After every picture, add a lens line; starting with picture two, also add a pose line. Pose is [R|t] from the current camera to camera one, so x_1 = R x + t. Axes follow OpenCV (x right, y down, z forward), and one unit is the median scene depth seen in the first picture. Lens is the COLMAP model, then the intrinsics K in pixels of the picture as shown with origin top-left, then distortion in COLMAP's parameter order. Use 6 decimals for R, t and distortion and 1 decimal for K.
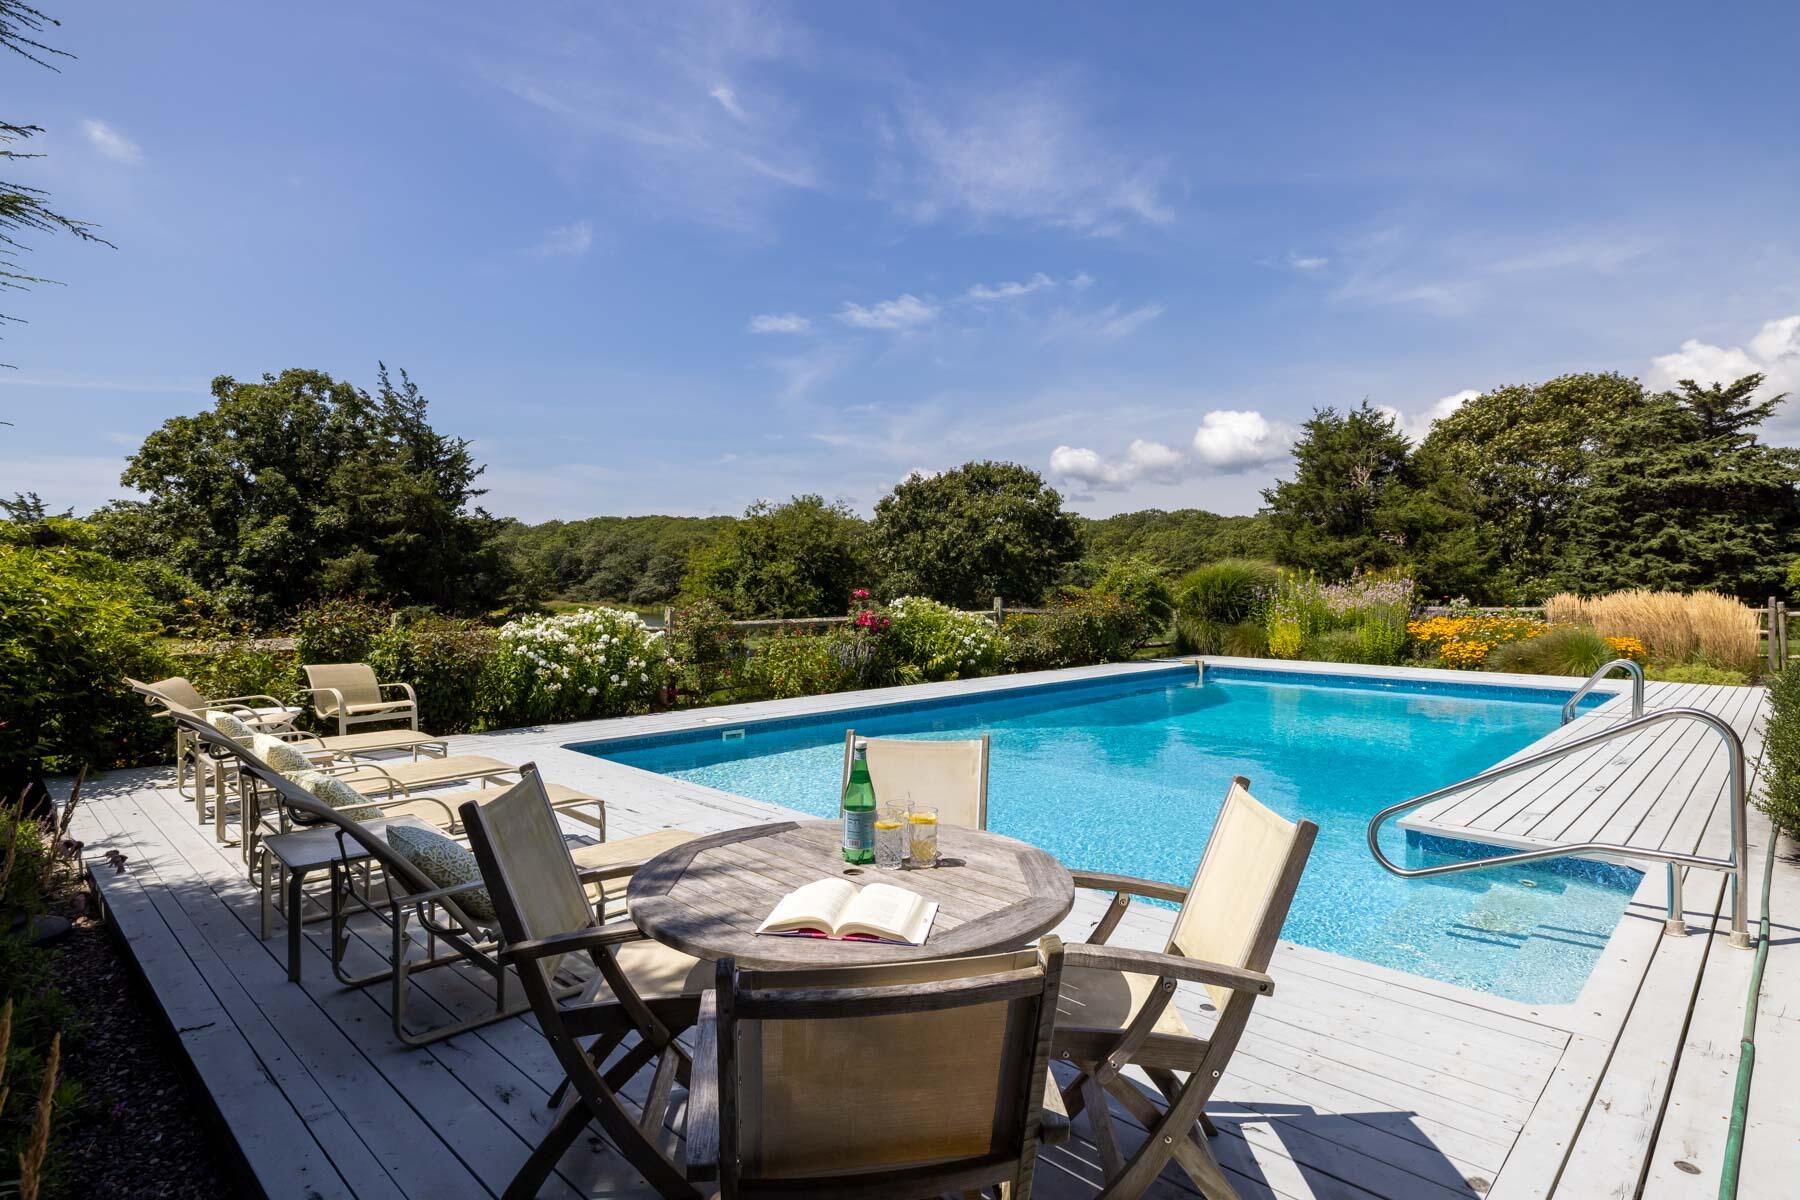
lens RADIAL K [[941.8, 0, 900.0], [0, 941.8, 600.0], [0, 0, 1]] dist [-0.008085, -0.000900]
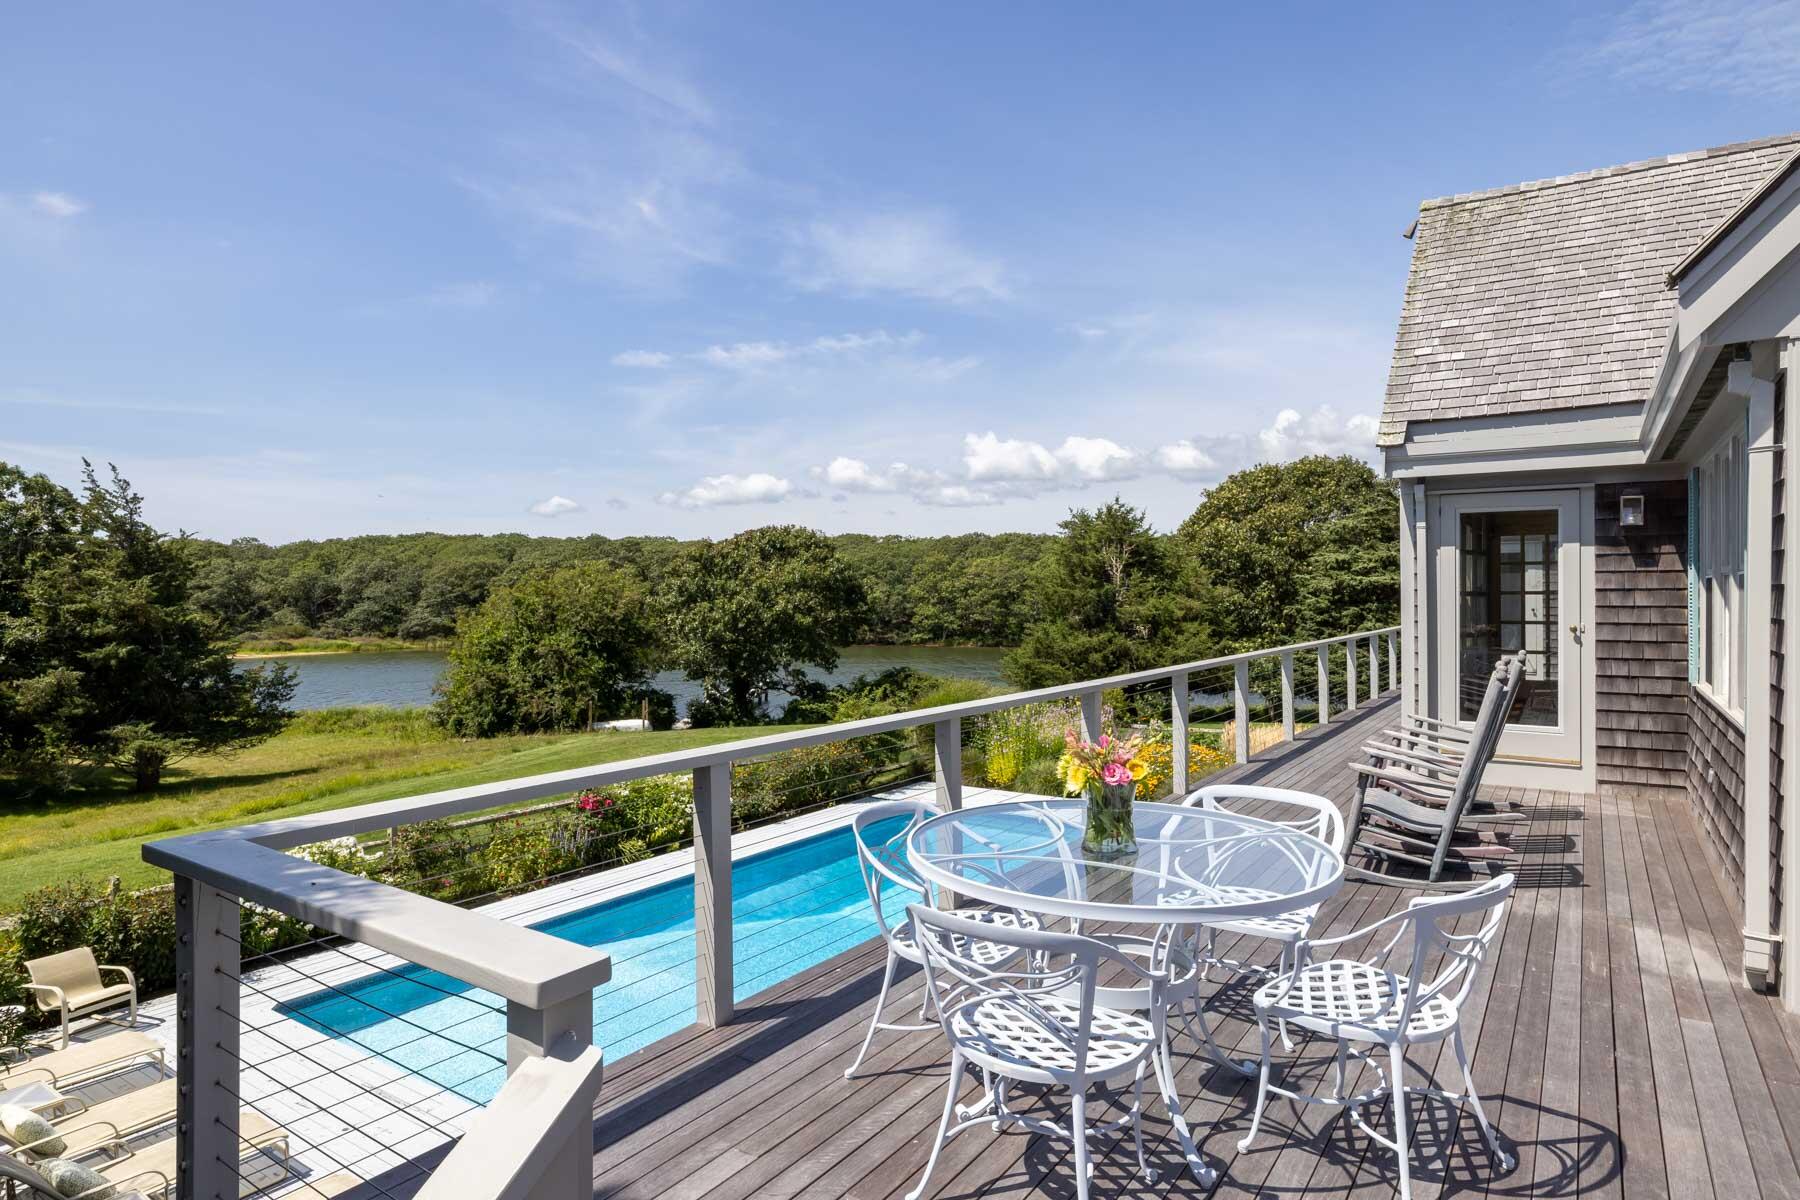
lens RADIAL K [[1018.6, 0, 900.0], [0, 1018.6, 600.0], [0, 0, 1]] dist [0.004930, -0.007017]
pose [[0.984967, -0.007582, 0.172575, 0.051850], [0.009697, 0.999888, -0.011420, -0.088341], [-0.172470, 0.012922, 0.984930, -0.104700]]
